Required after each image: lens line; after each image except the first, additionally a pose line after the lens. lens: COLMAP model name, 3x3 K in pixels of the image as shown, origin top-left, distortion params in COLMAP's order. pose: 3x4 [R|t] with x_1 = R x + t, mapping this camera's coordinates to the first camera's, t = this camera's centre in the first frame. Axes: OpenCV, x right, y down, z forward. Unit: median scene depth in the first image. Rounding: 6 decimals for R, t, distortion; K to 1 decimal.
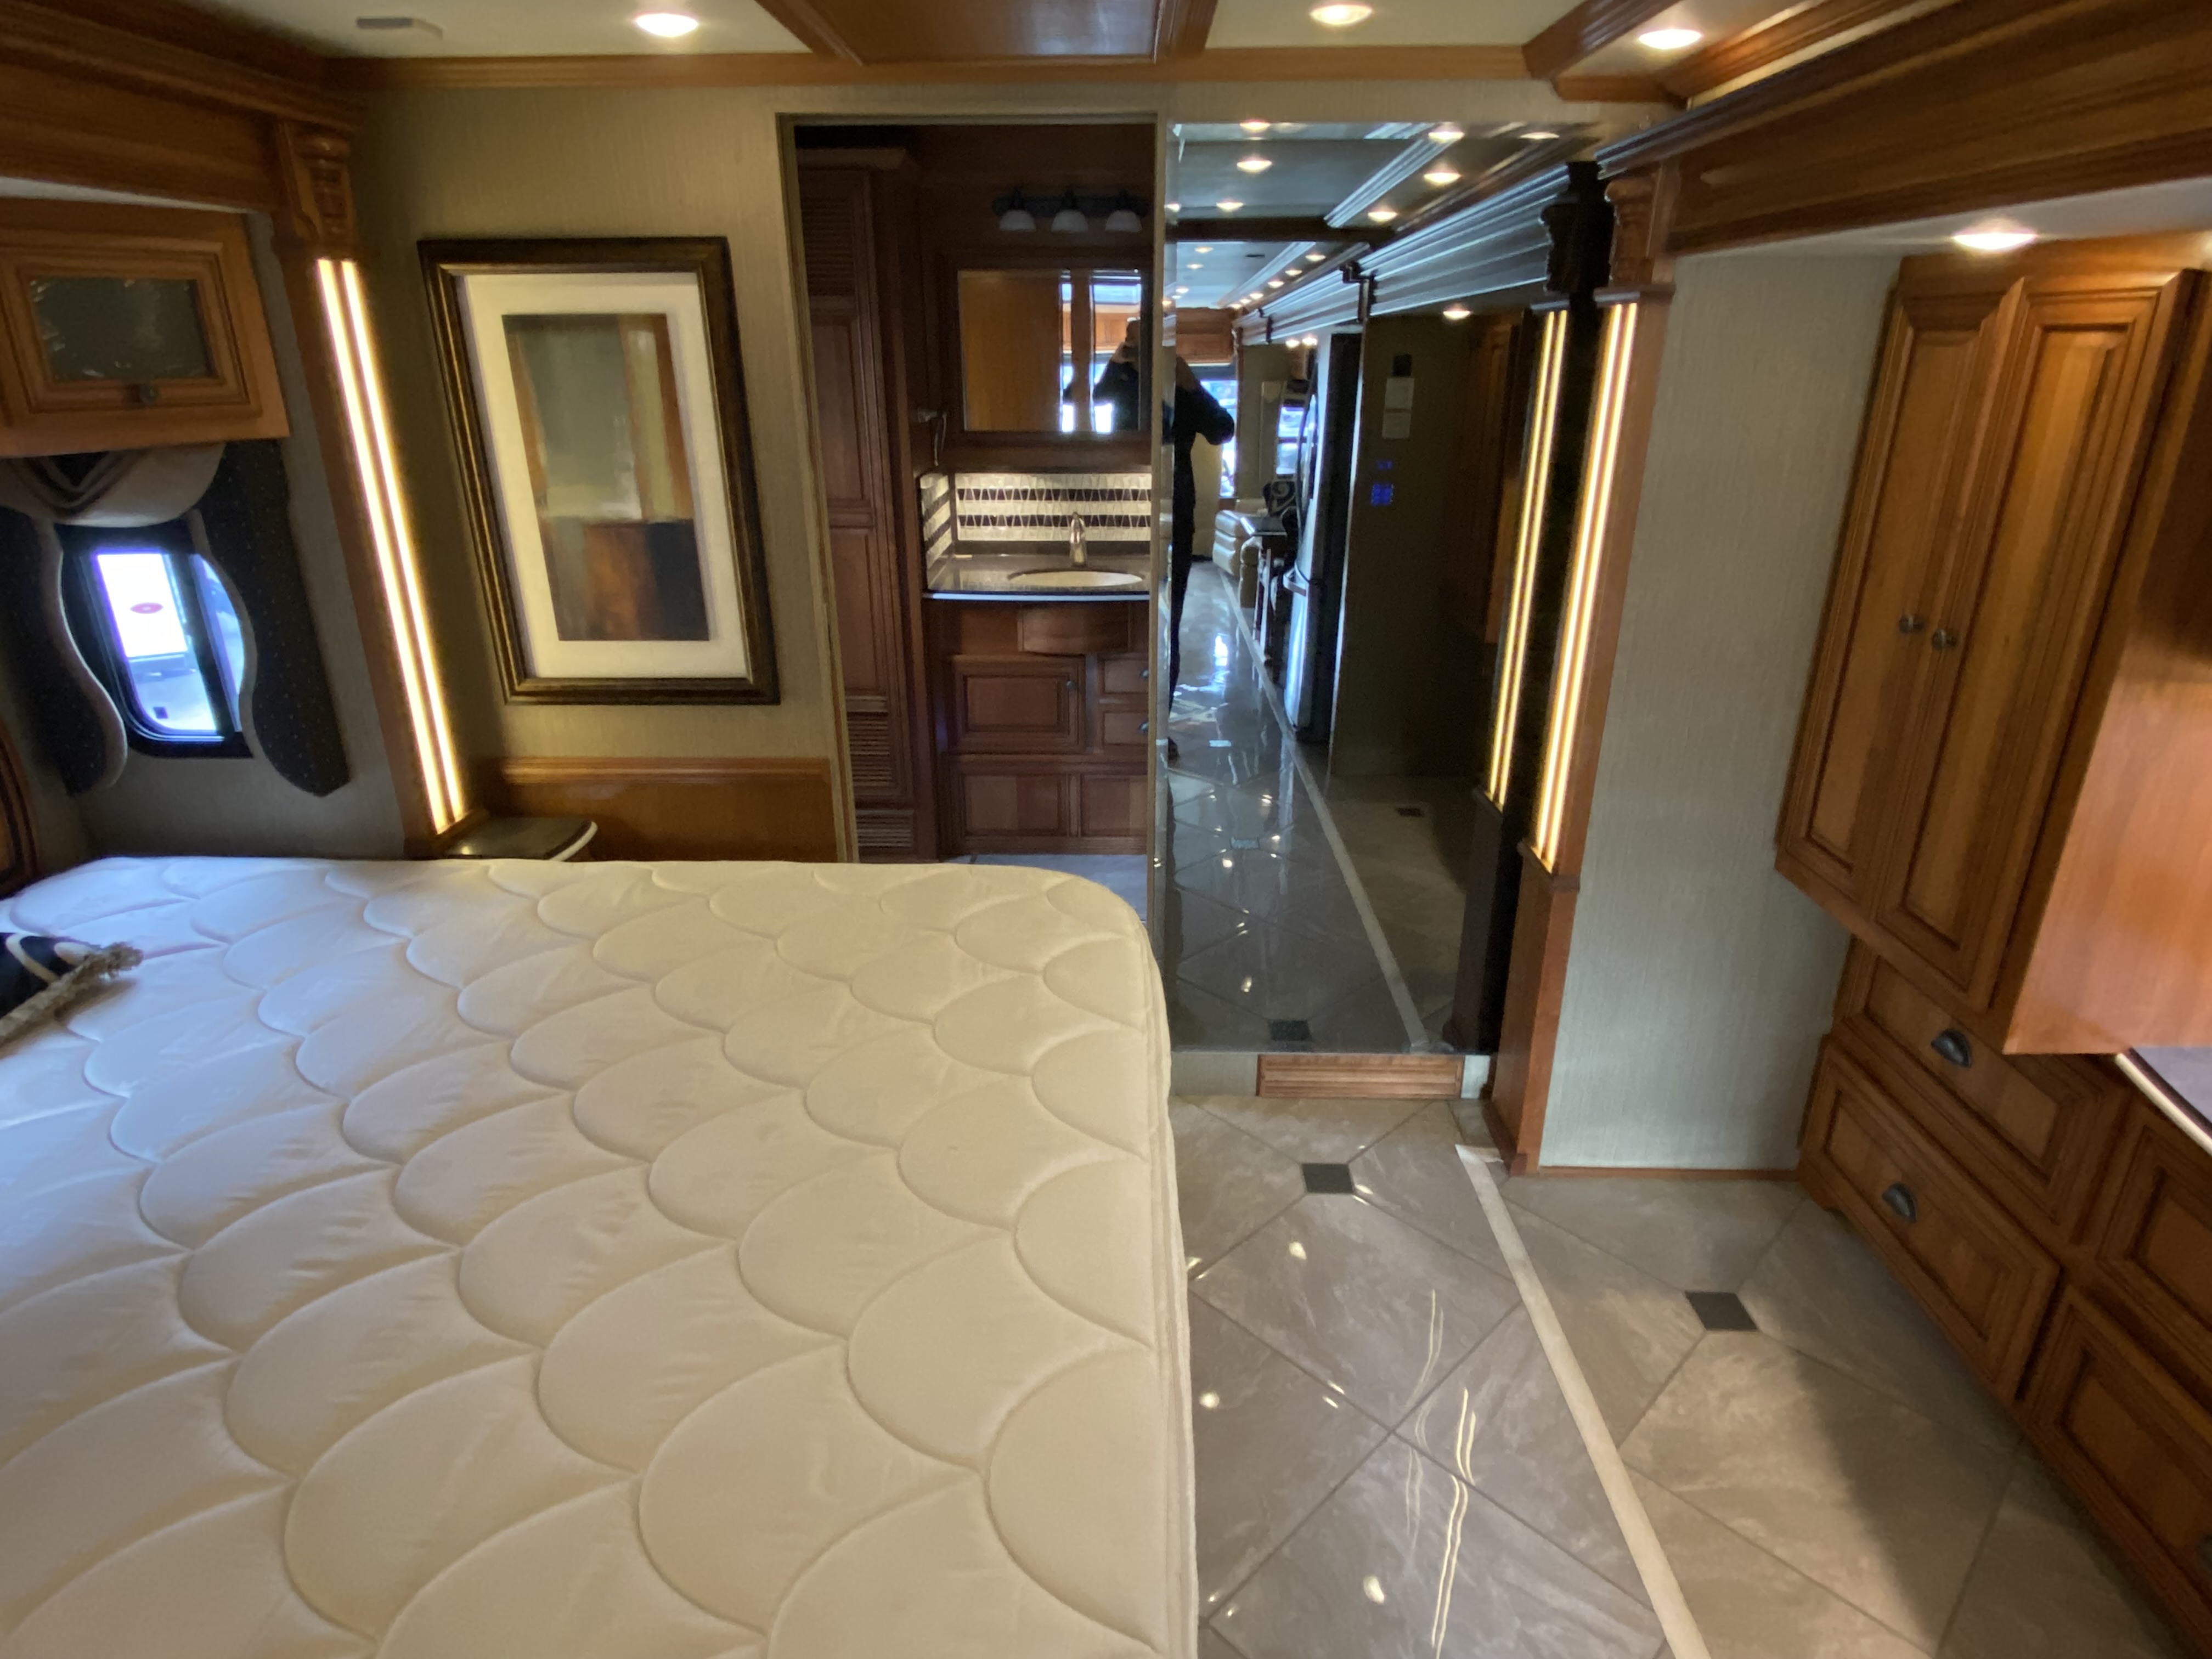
lens RADIAL K [[1225.9, 0, 1124.4], [0, 1225.9, 827.4], [0, 0, 1]] dist [0.026370, -0.026544]
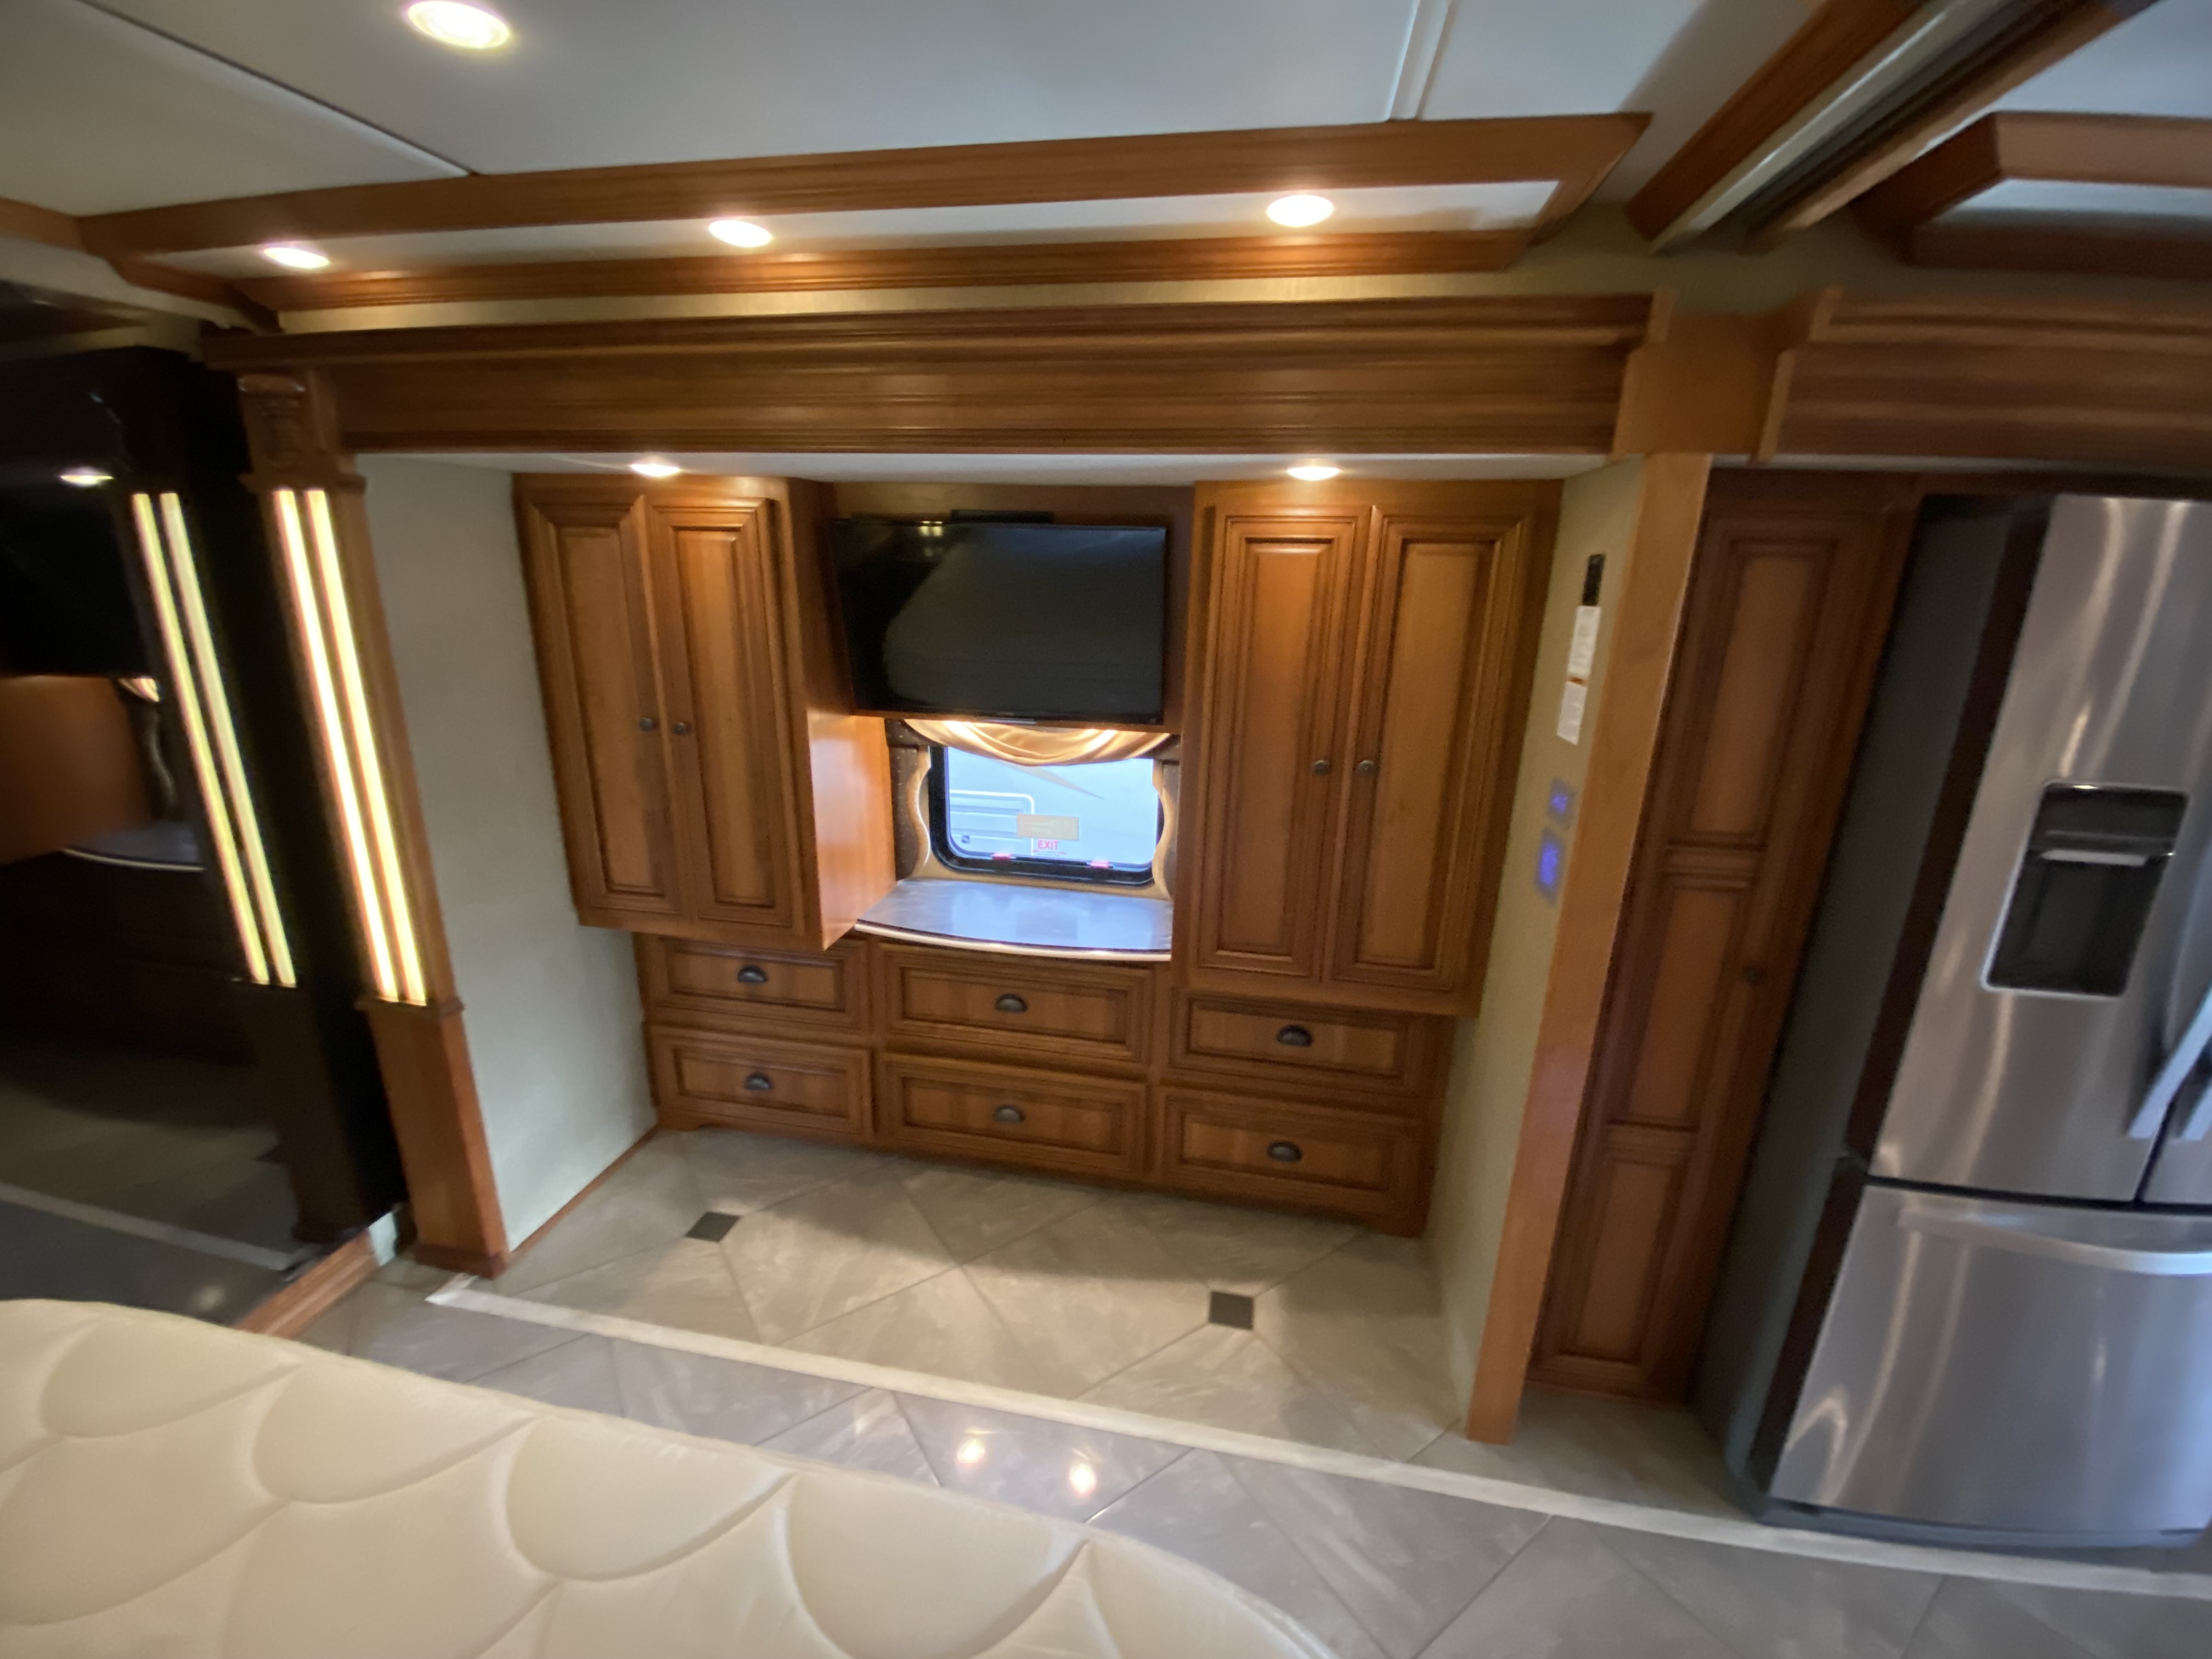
lens RADIAL K [[915.1, 0, 1064.5], [0, 915.1, 828.7], [0, 0, 1]] dist [0.004989, -0.001013]
pose [[0.185781, -0.267503, 0.945478, -0.323300], [0.336144, 0.921474, 0.194661, -0.090918], [-0.923305, 0.281653, 0.261112, 0.279943]]
